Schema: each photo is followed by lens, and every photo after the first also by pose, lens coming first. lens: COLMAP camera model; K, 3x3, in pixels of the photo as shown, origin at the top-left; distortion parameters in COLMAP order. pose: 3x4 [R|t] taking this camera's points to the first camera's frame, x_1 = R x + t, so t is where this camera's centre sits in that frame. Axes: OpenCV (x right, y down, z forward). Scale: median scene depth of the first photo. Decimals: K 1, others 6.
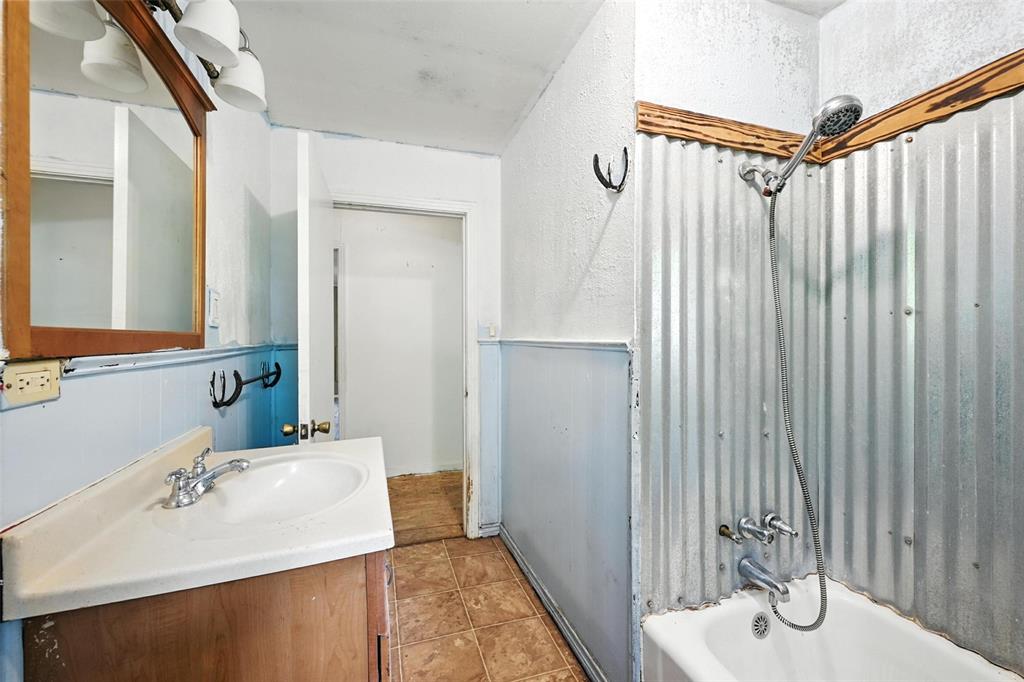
lens RADIAL K [[407.8, 0, 510.0], [0, 407.8, 334.8], [0, 0, 1]] dist [-0.004064, 0.000818]
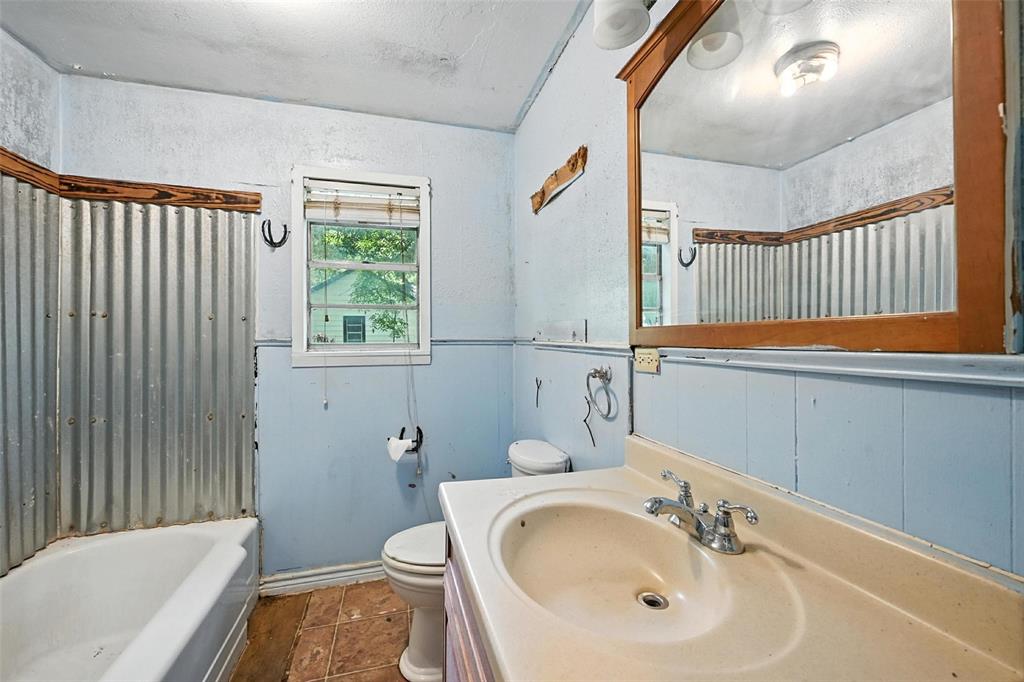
lens RADIAL K [[407.8, 0, 509.4], [0, 407.8, 340.7], [0, 0, 1]] dist [-0.004064, 0.000818]
pose [[-0.998729, 0.022407, 0.045150, -0.576951], [0.022598, 0.999738, 0.003720, 0.020521], [-0.045055, 0.004735, -0.998973, 1.970728]]
